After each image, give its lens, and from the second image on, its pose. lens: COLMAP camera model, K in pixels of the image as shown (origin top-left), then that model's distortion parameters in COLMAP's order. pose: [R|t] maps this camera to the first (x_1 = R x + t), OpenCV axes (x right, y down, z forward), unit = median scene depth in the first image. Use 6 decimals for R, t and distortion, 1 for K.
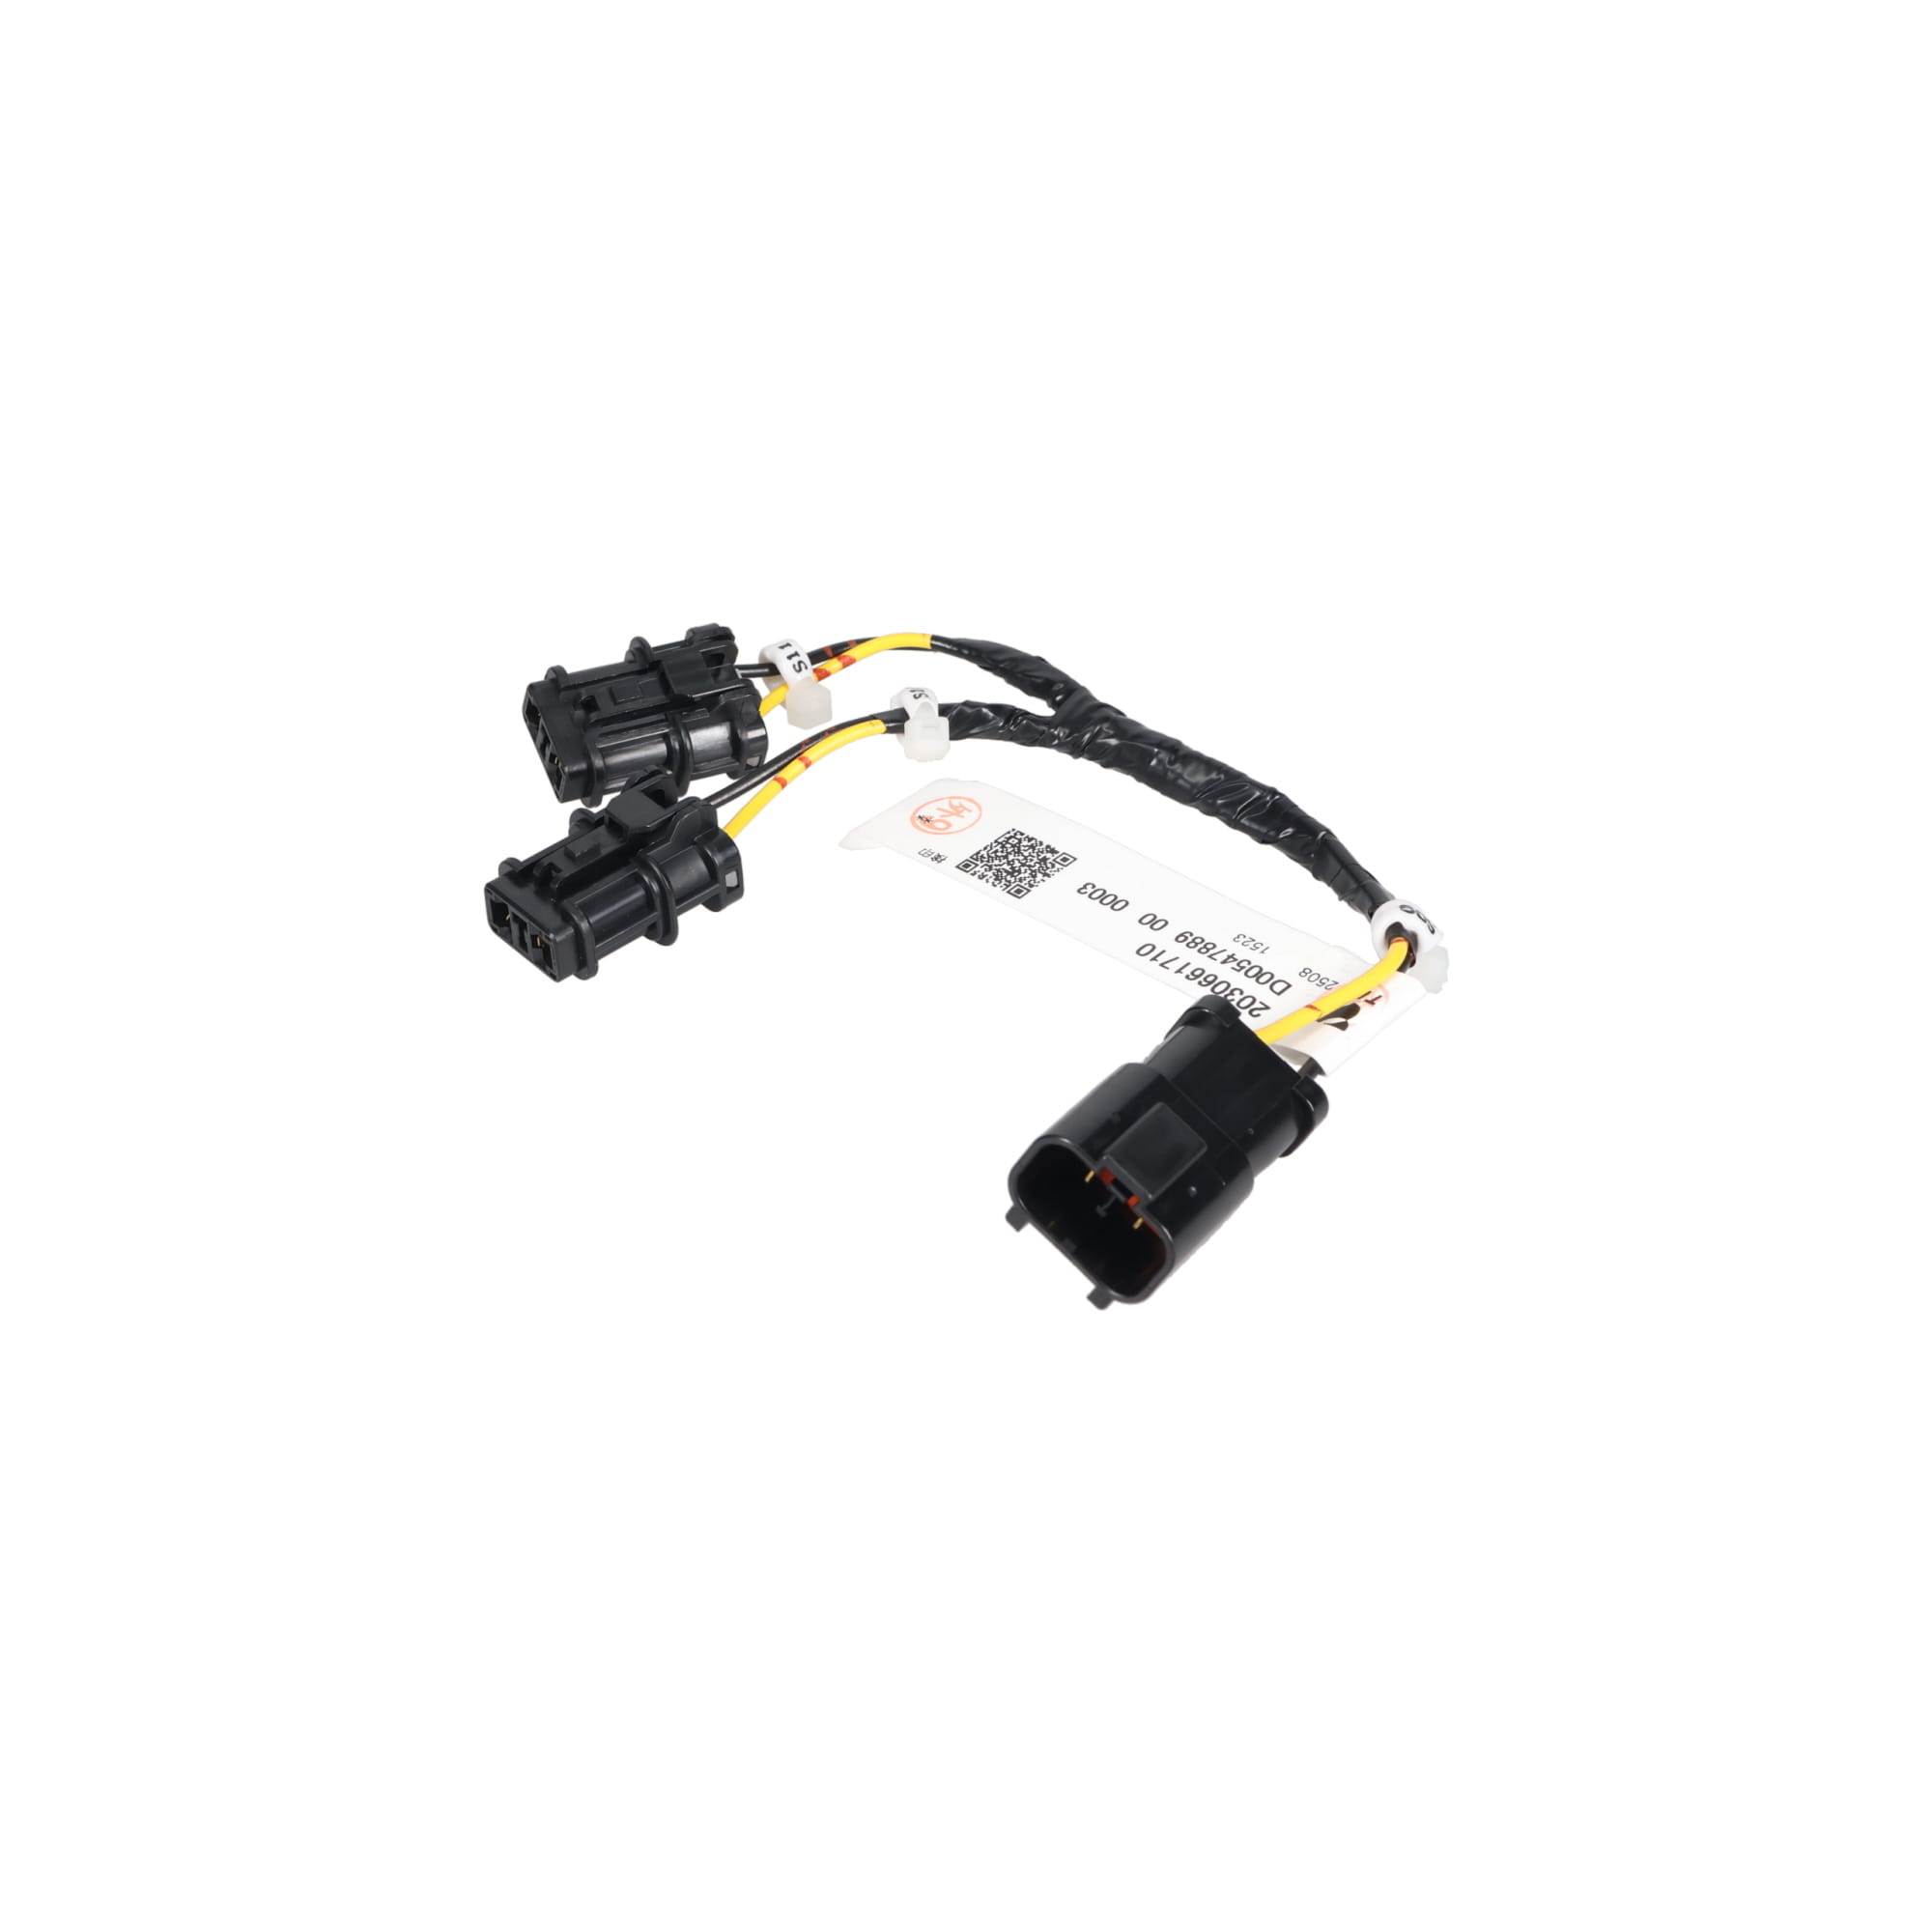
lens RADIAL K [[4273.2, 0, 968.1], [0, 4273.2, 962.0], [0, 0, 1]] dist [0.288950, 0.000000]
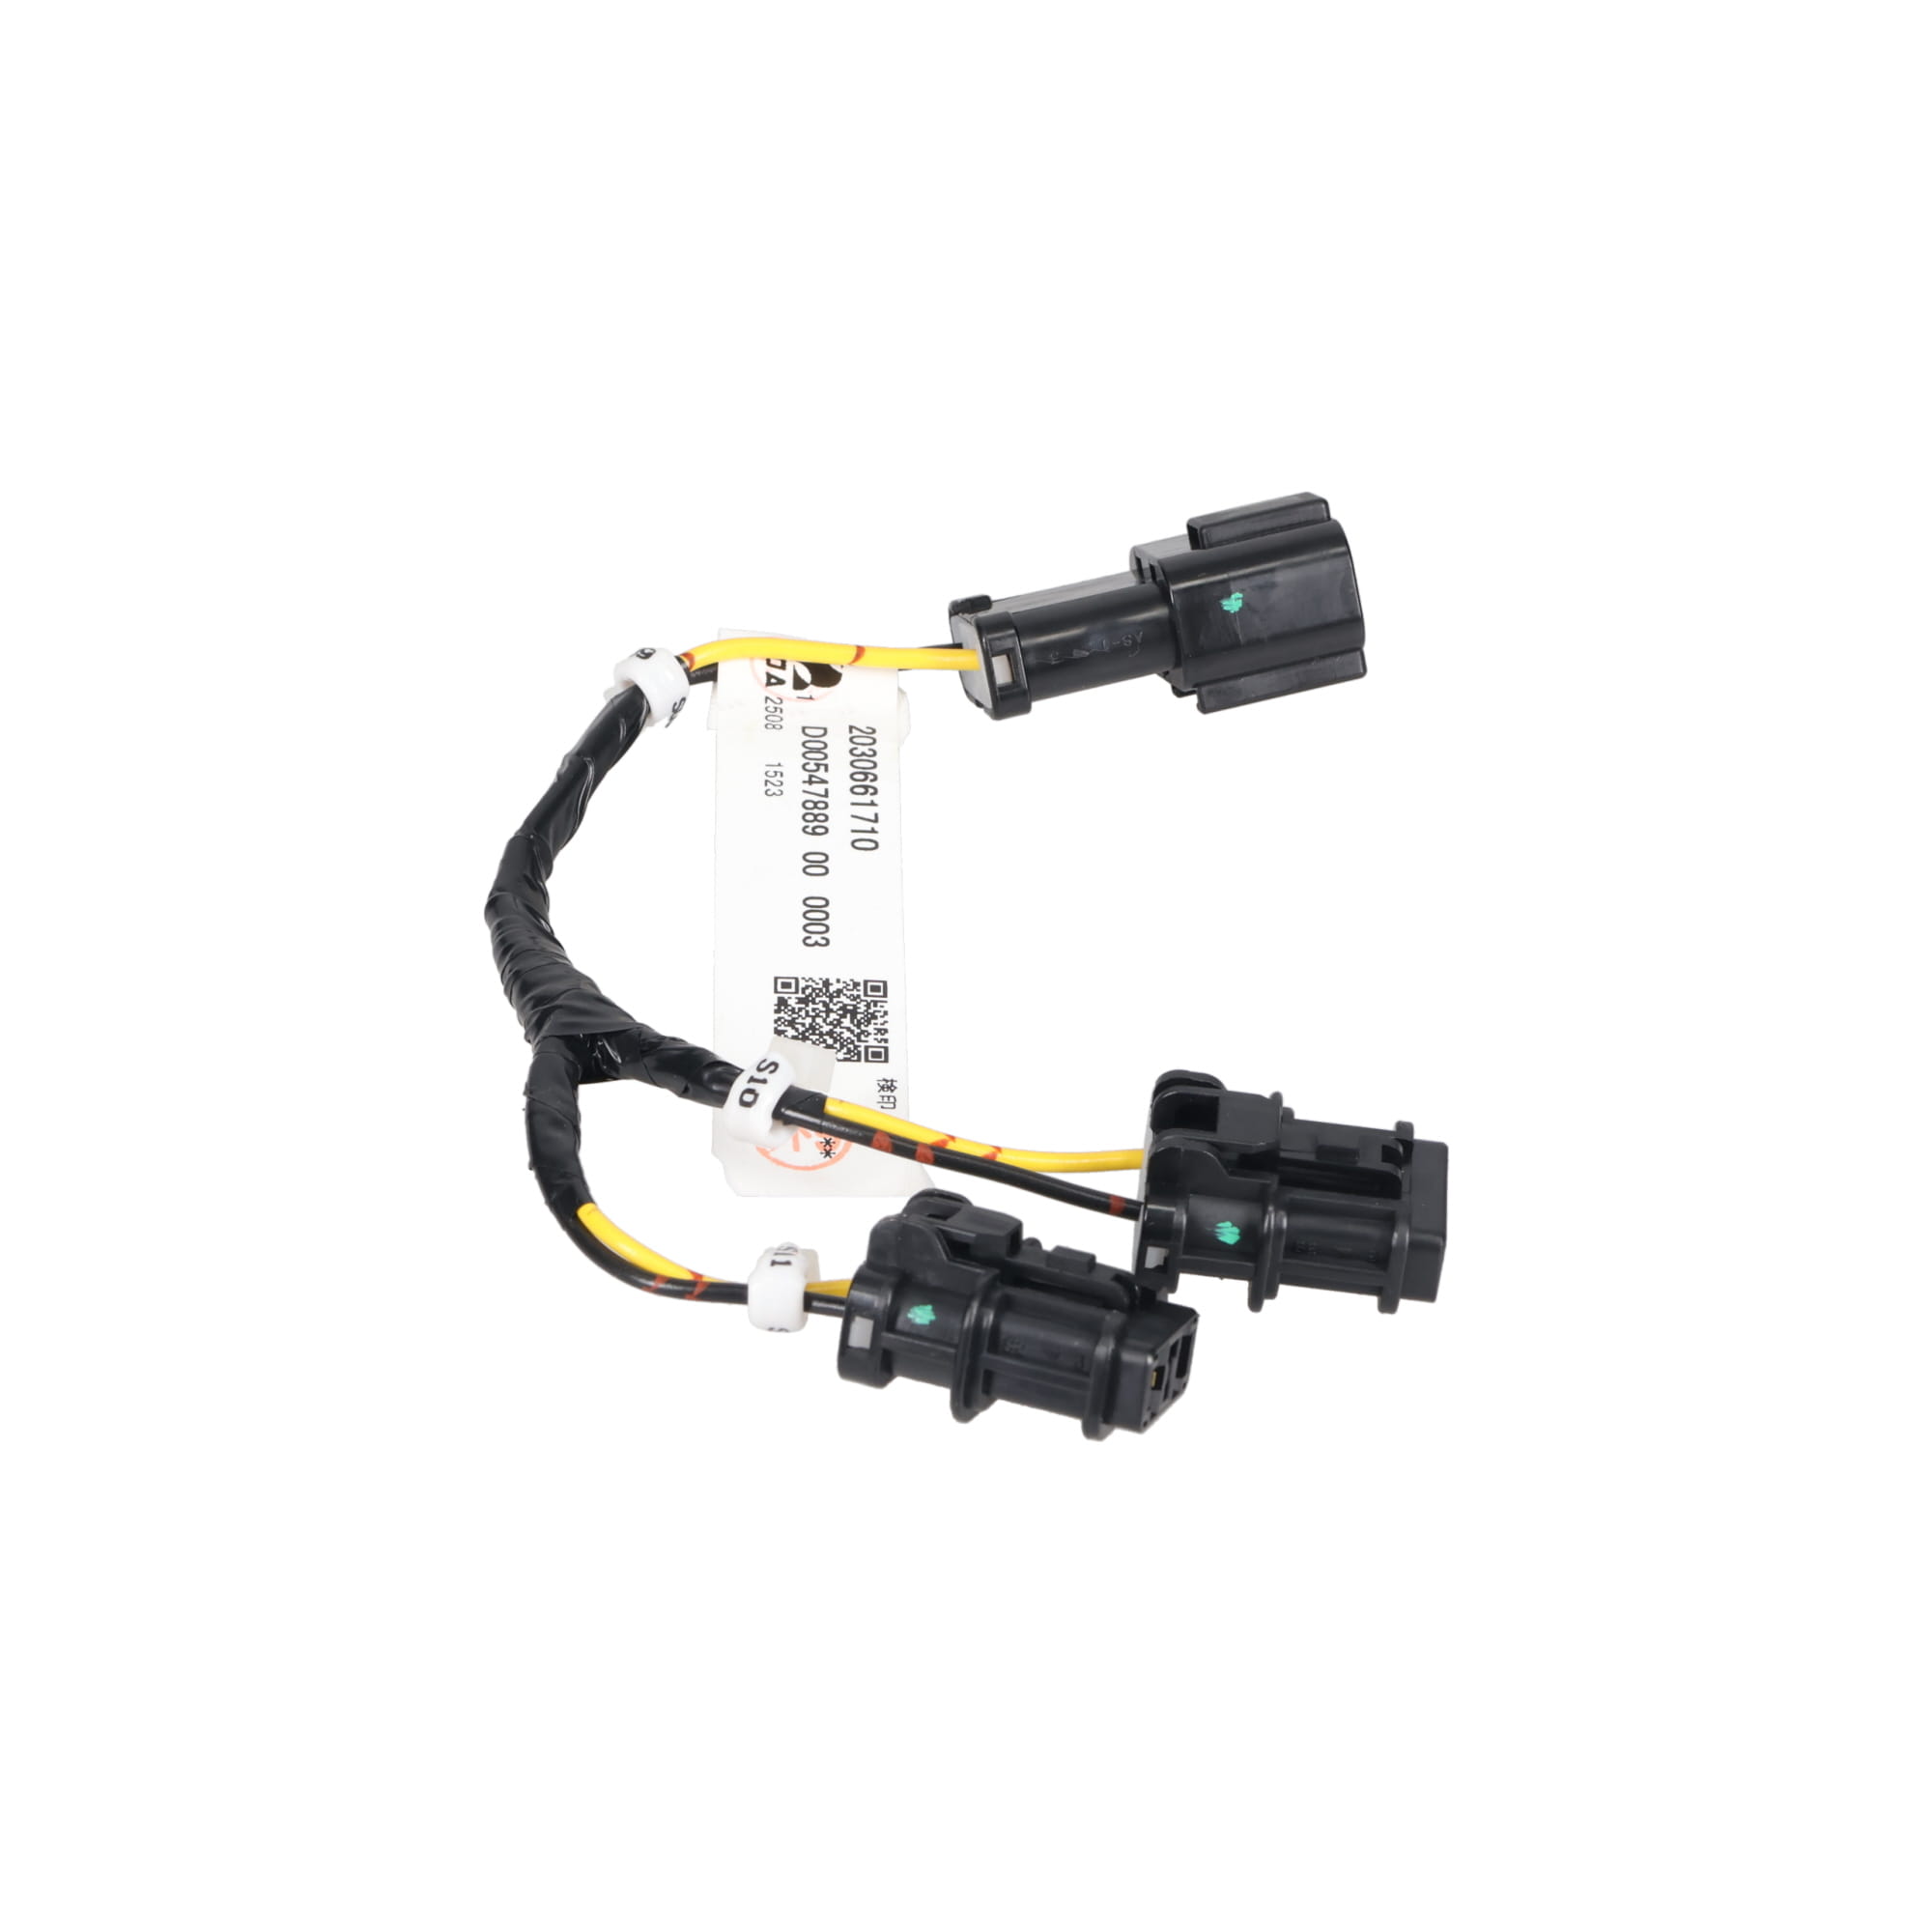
lens RADIAL K [[5752.6, 0, 971.9], [0, 5752.6, 967.1], [0, 0, 1]] dist [0.181752, 0.000000]
pose [[-0.707078, -0.452142, 0.543699, -0.546704], [0.427781, 0.338727, 0.838014, -0.855223], [-0.563066, 0.825126, -0.046089, 1.021312]]
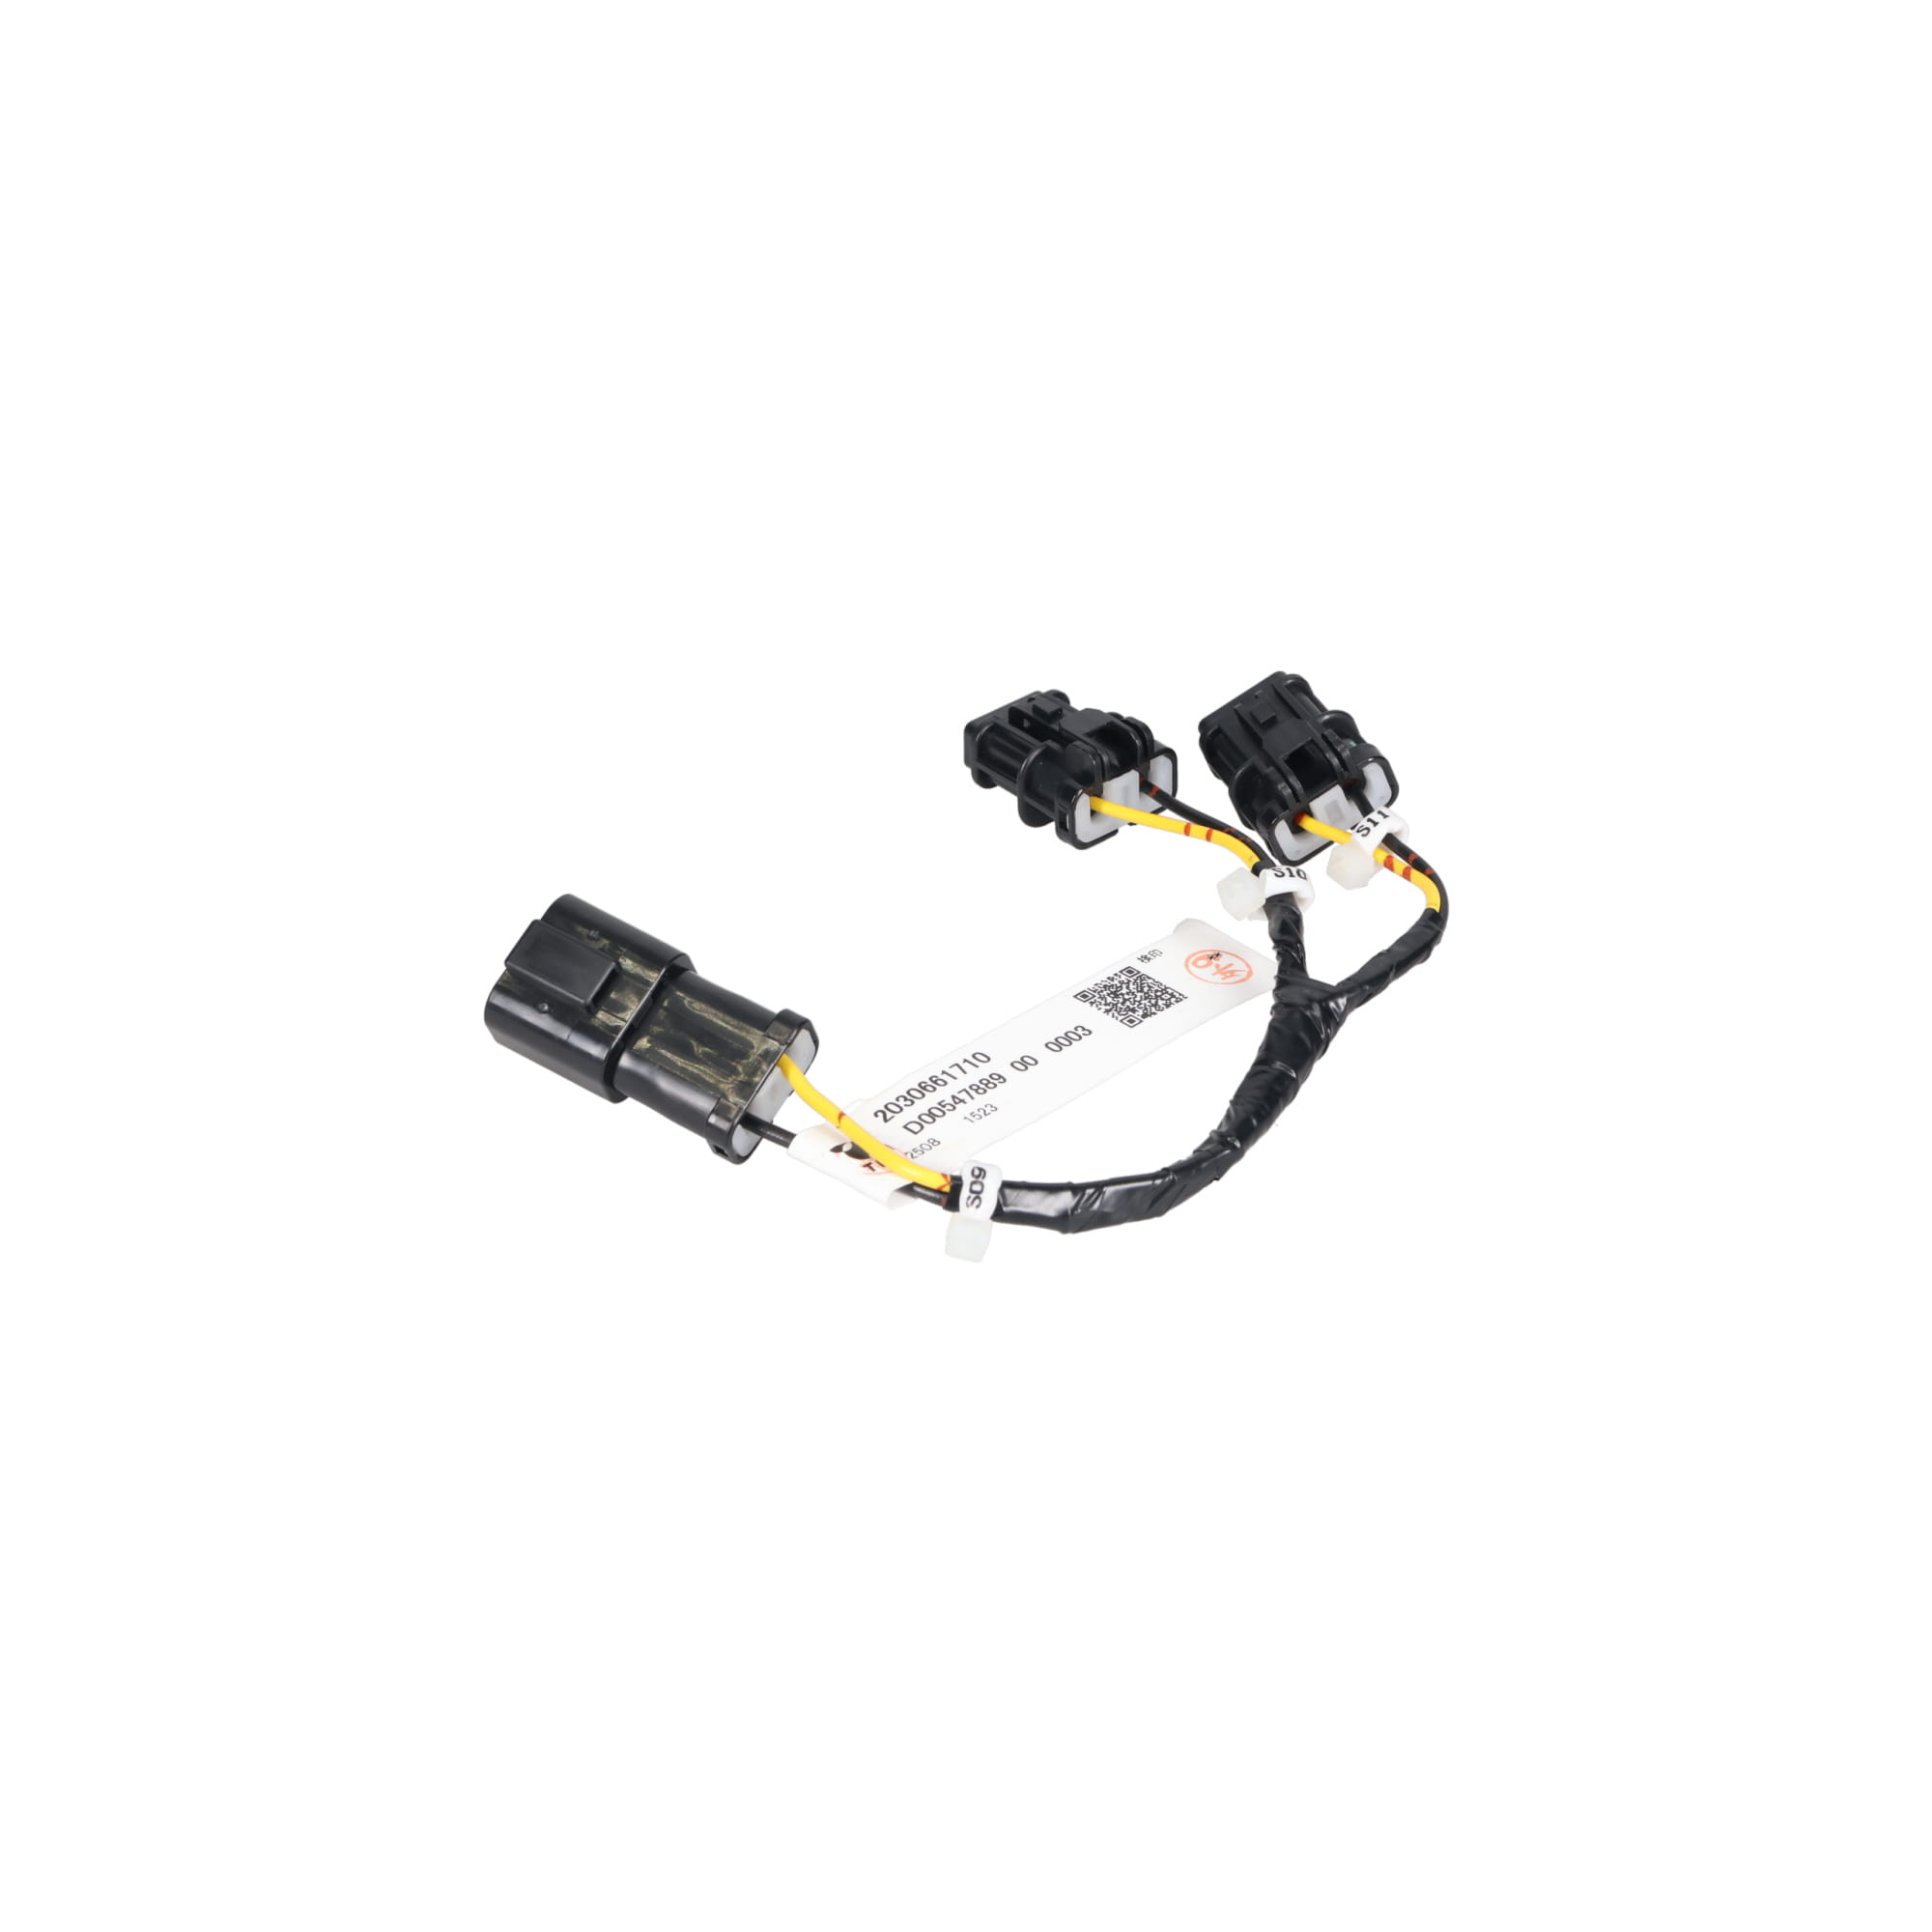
lens RADIAL K [[4273.2, 0, 960.4], [0, 4273.2, 963.8], [0, 0, 1]] dist [0.288950, 0.000000]
pose [[-0.008765, 0.591045, -0.806591, 0.848309], [-0.628525, 0.624110, 0.464158, -0.486190], [0.777740, 0.511031, 0.366016, 0.578275]]
